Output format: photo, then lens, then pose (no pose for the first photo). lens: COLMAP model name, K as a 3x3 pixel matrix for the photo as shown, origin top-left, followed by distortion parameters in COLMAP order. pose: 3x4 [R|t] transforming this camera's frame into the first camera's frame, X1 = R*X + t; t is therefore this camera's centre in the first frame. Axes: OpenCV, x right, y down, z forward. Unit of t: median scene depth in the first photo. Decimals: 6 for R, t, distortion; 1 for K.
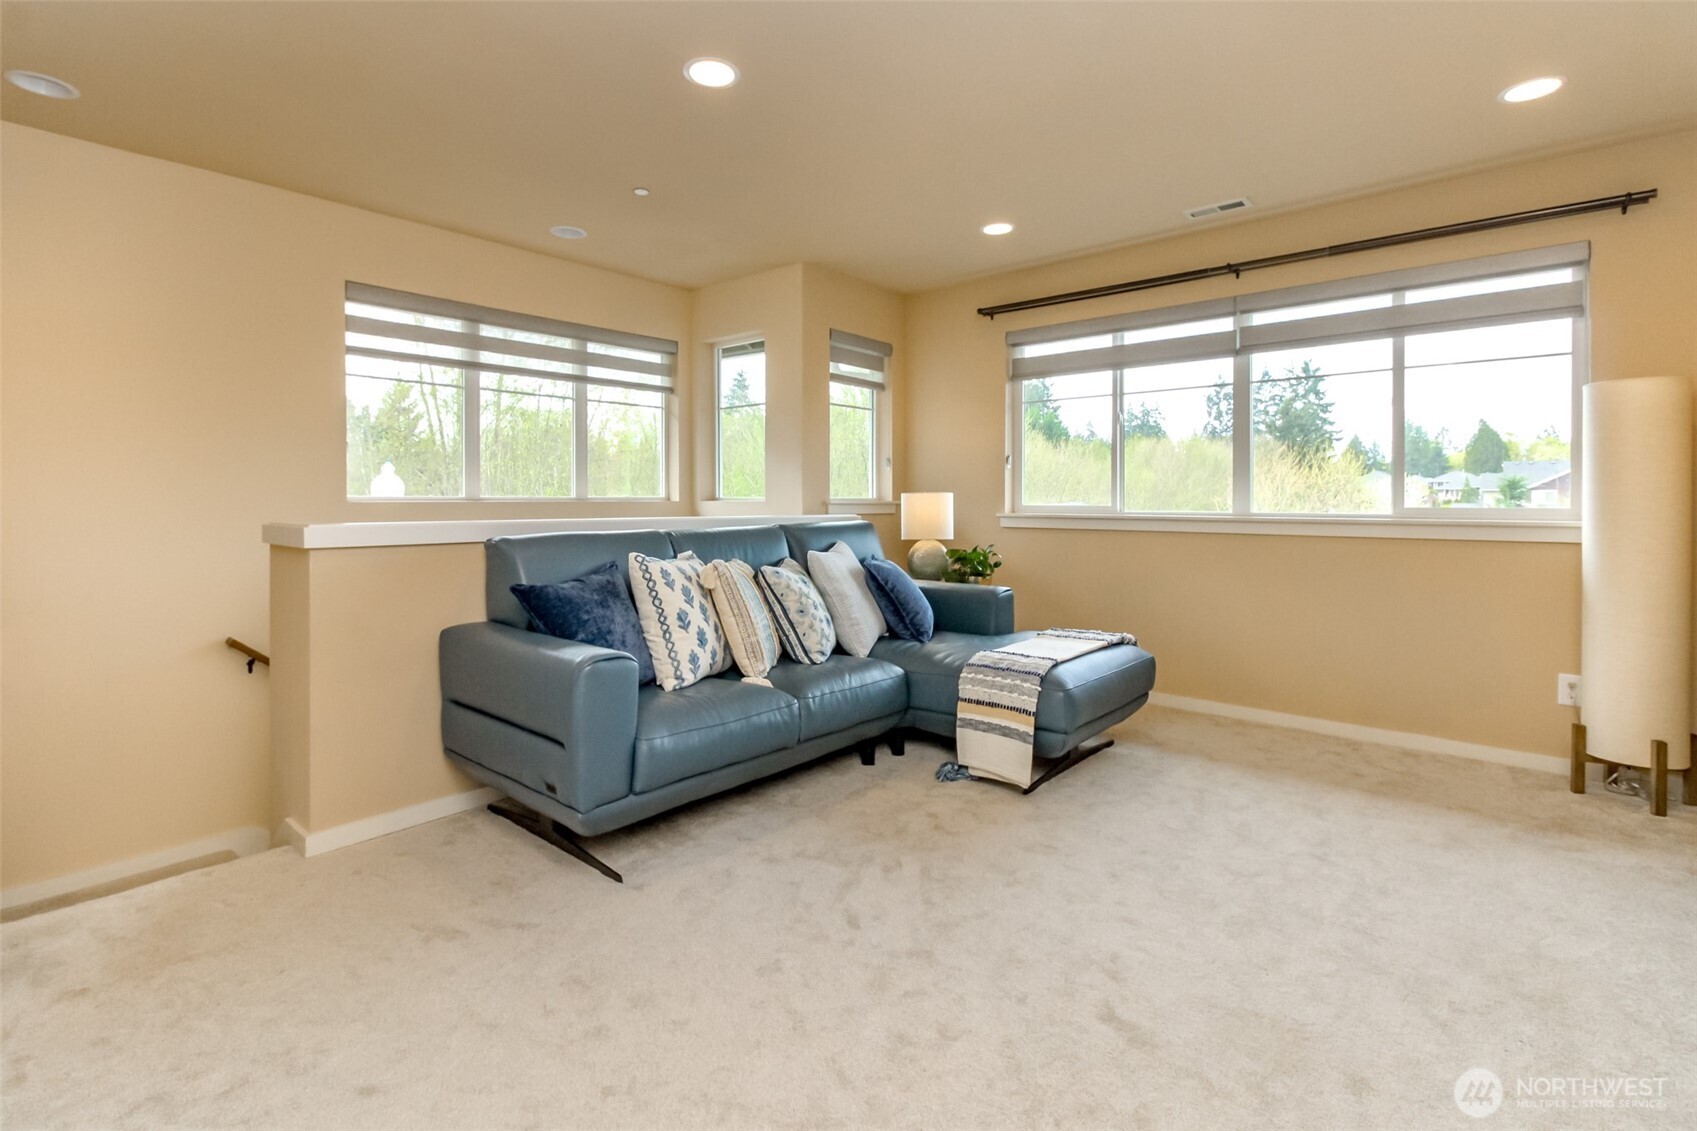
lens RADIAL K [[800.9, 0, 847.2], [0, 800.9, 495.7], [0, 0, 1]] dist [0.001510, -0.000303]
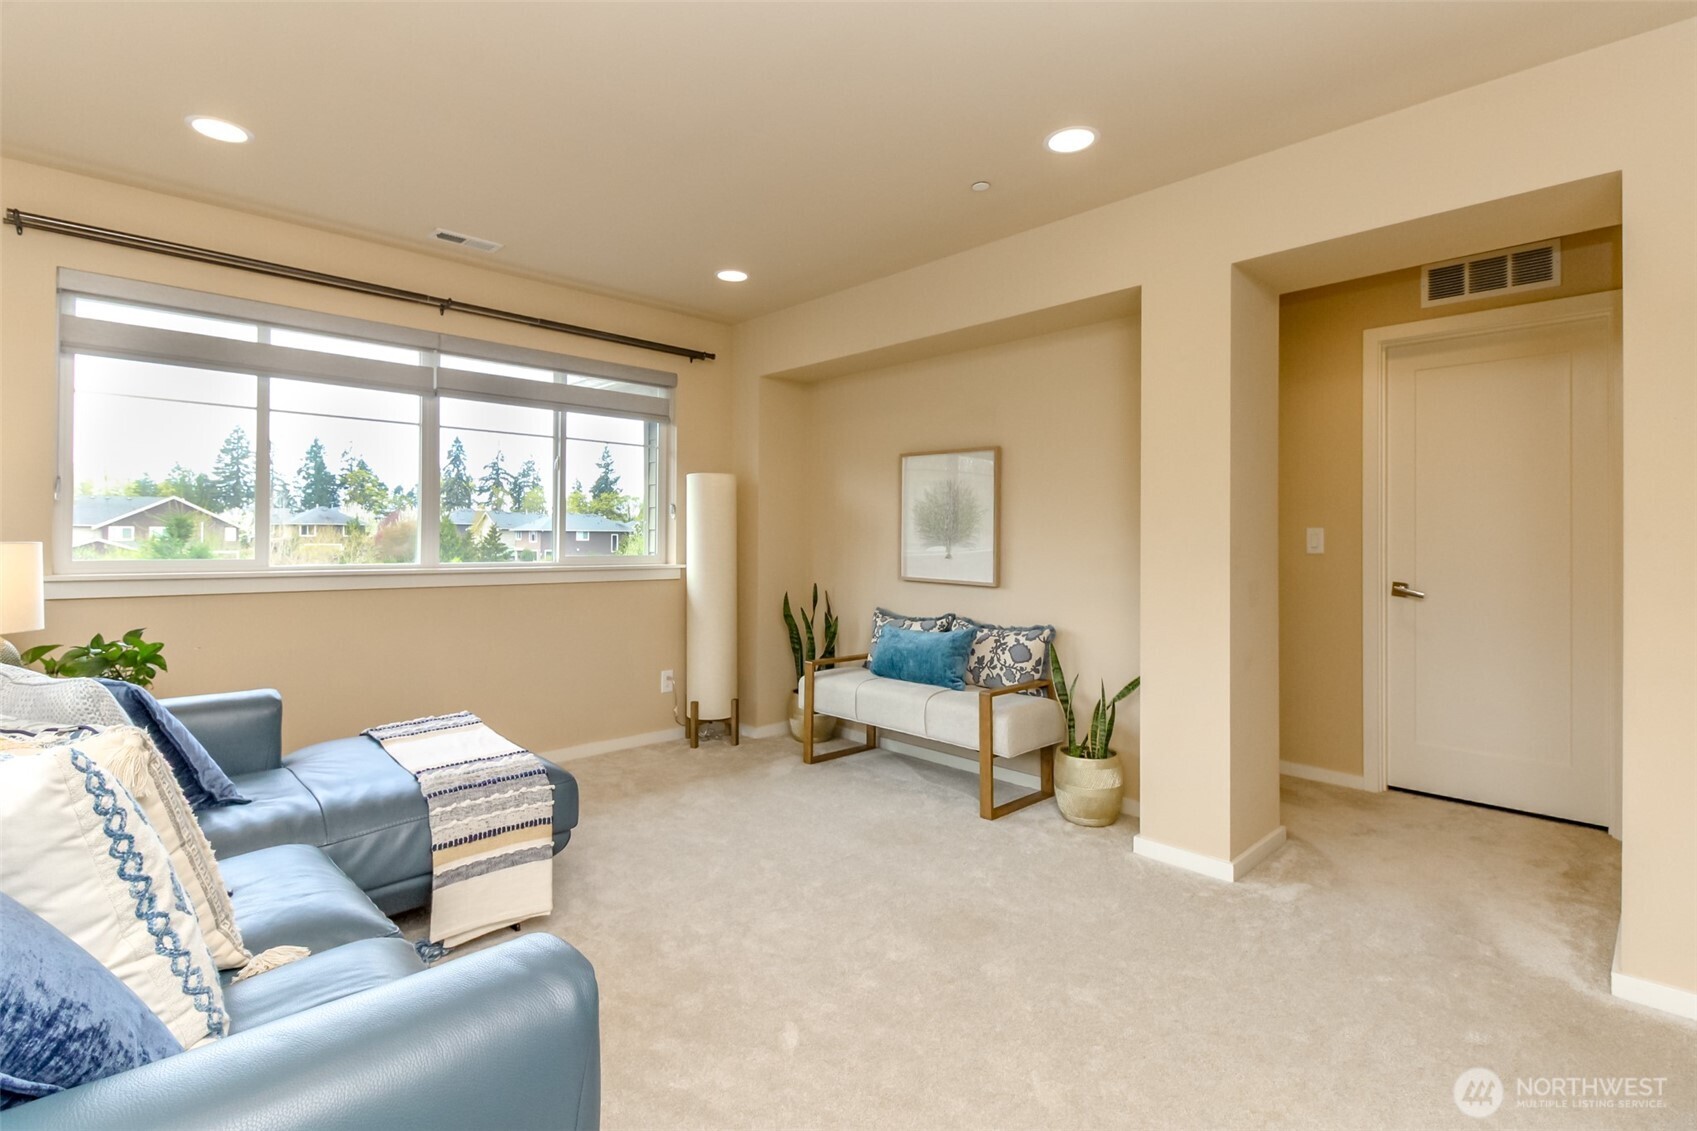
lens RADIAL K [[787.1, 0, 840.3], [0, 787.1, 534.2], [0, 0, 1]] dist [0.019165, -0.011467]
pose [[0.086764, 0.009680, 0.996182, -0.509119], [-0.006050, 0.999939, -0.009190, -0.011912], [-0.996210, -0.005230, 0.086818, 0.593595]]
